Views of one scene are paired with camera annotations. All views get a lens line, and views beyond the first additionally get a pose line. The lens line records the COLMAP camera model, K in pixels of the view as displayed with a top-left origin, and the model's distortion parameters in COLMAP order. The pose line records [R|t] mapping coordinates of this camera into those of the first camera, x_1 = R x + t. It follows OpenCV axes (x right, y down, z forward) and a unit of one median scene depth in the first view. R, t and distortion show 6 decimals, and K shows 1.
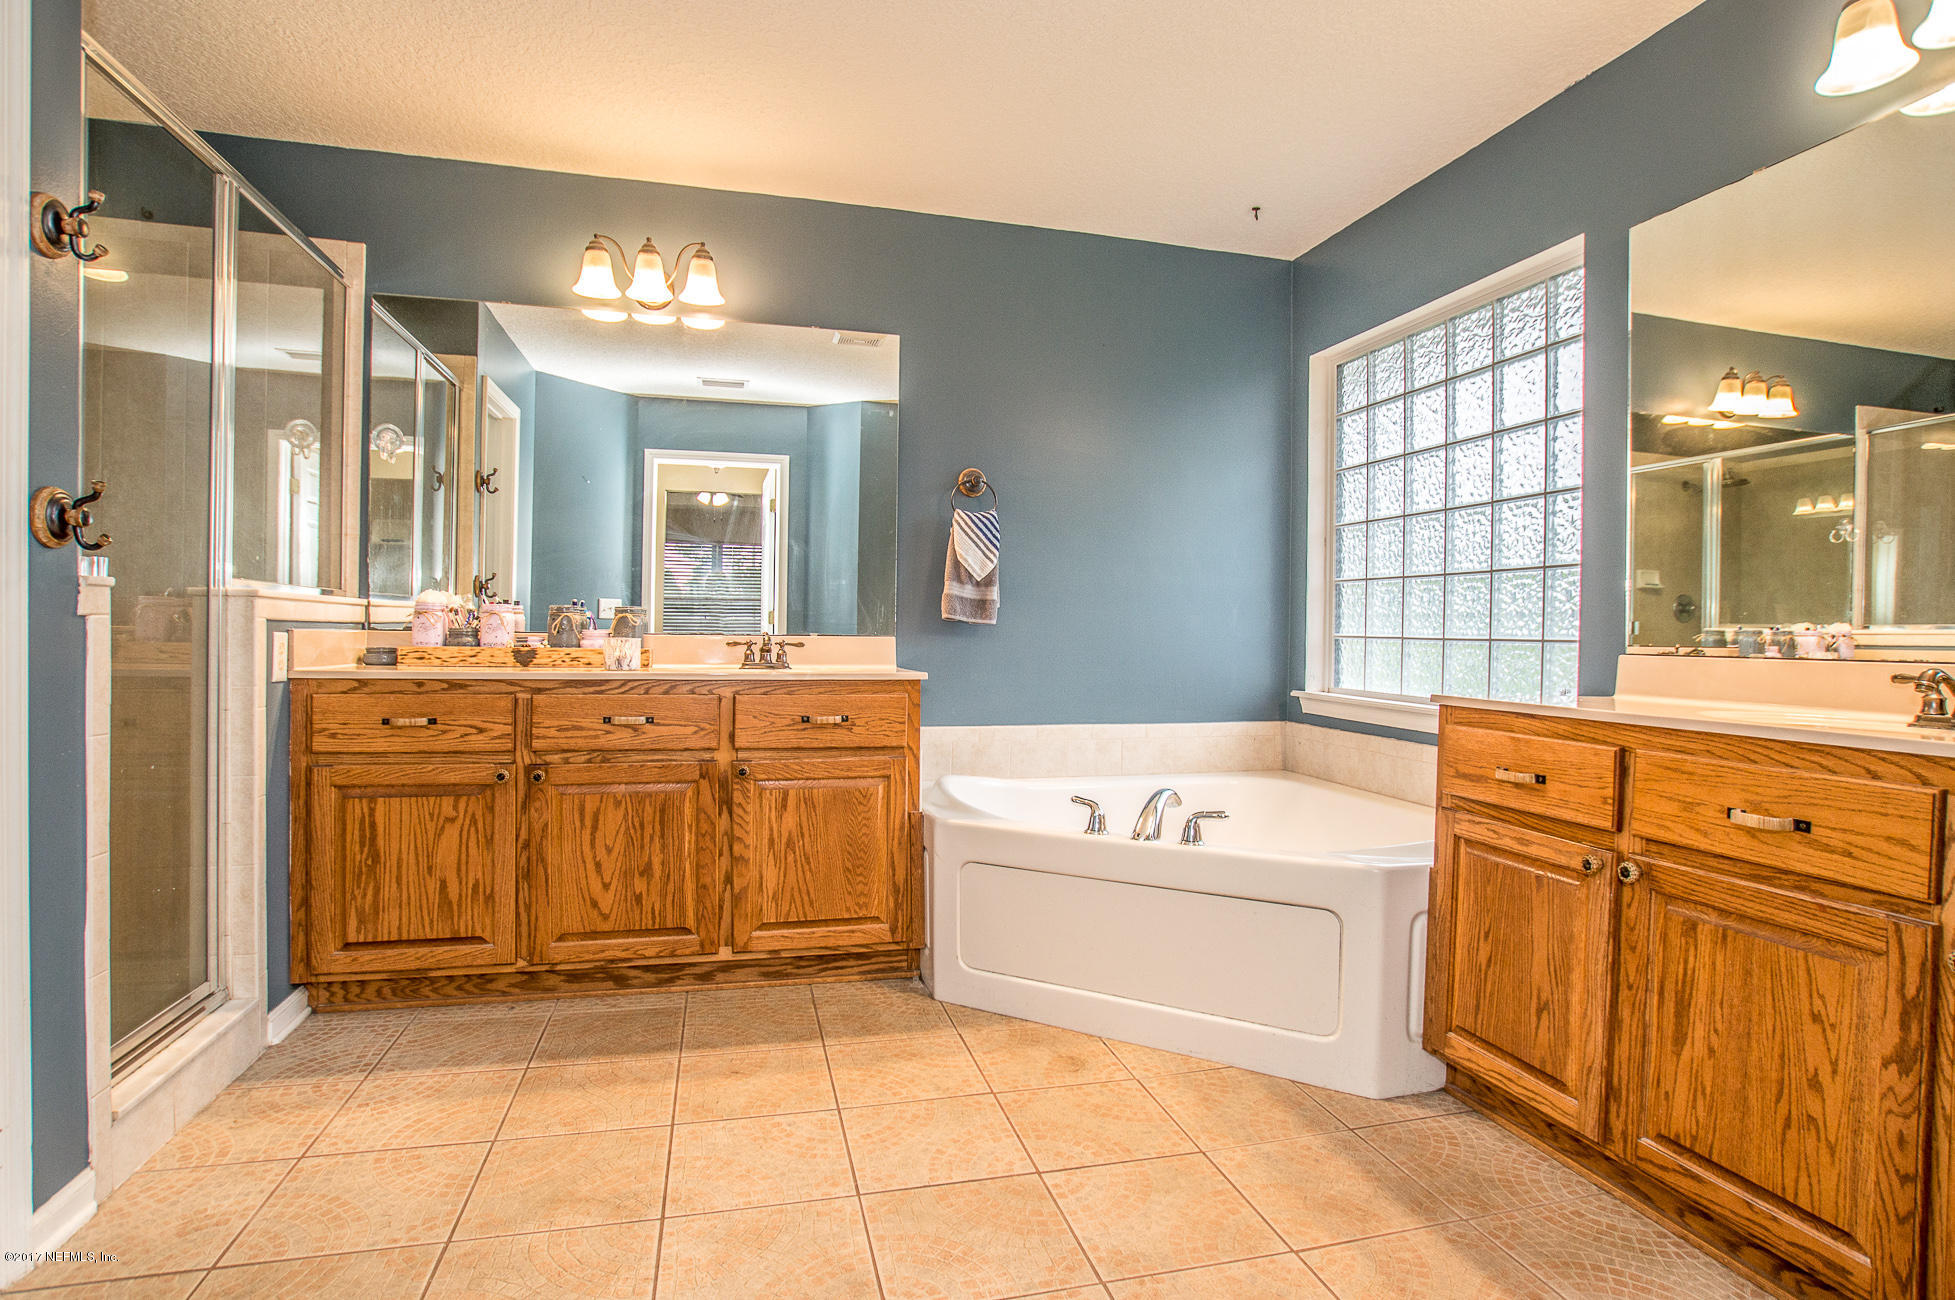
lens RADIAL K [[952.3, 0, 977.5], [0, 952.3, 640.2], [0, 0, 1]] dist [-0.022092, 0.002602]
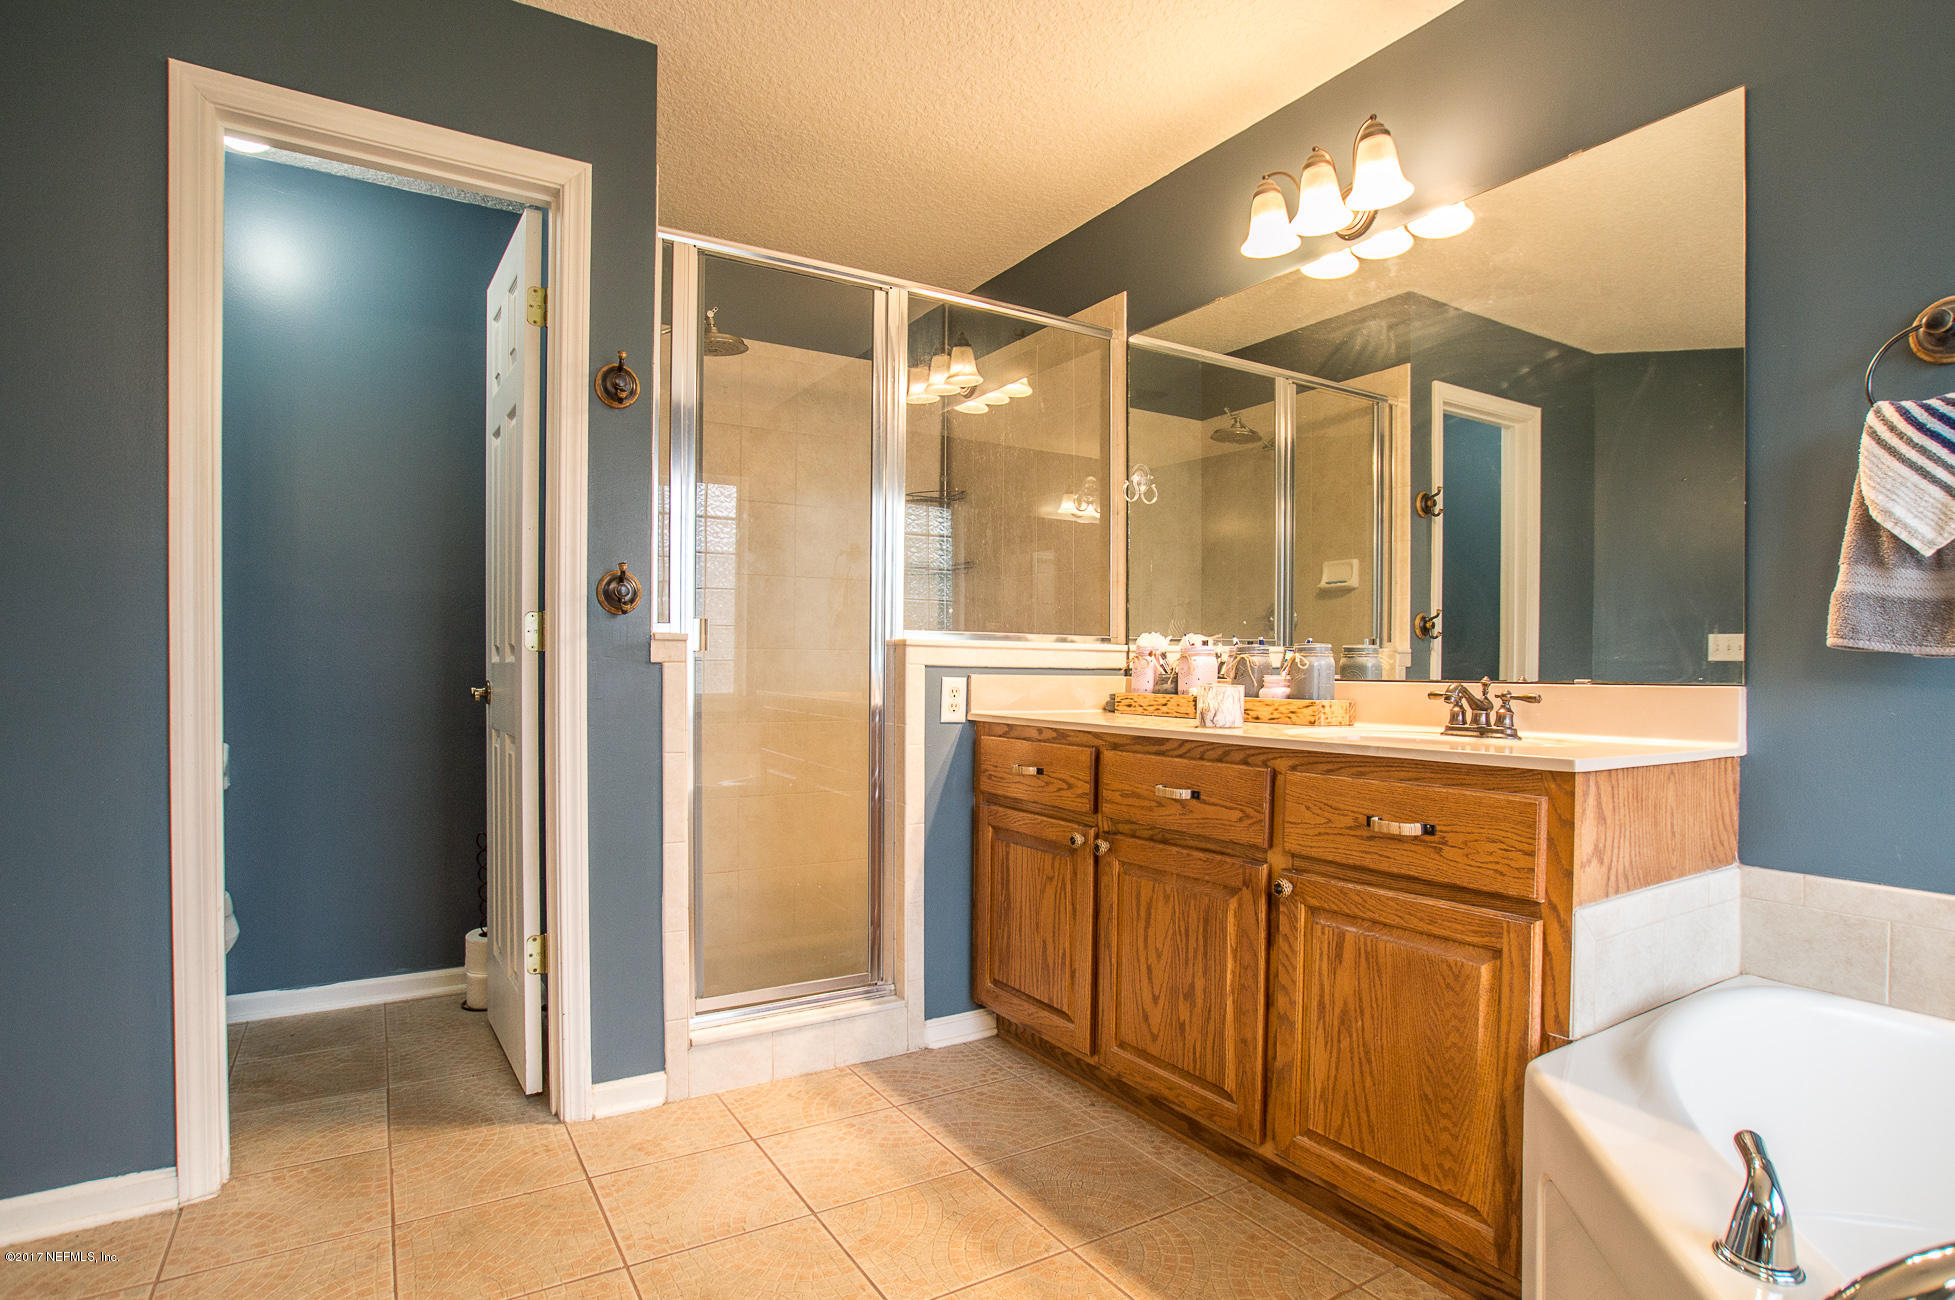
lens RADIAL K [[1027.2, 0, 1033.0], [0, 1027.2, 679.3], [0, 0, 1]] dist [-0.041374, 0.001500]
pose [[0.336258, -0.000415, -0.941770, 0.370533], [-0.010509, 0.999936, -0.004193, -0.001960], [0.941711, 0.011307, 0.336232, 0.607499]]
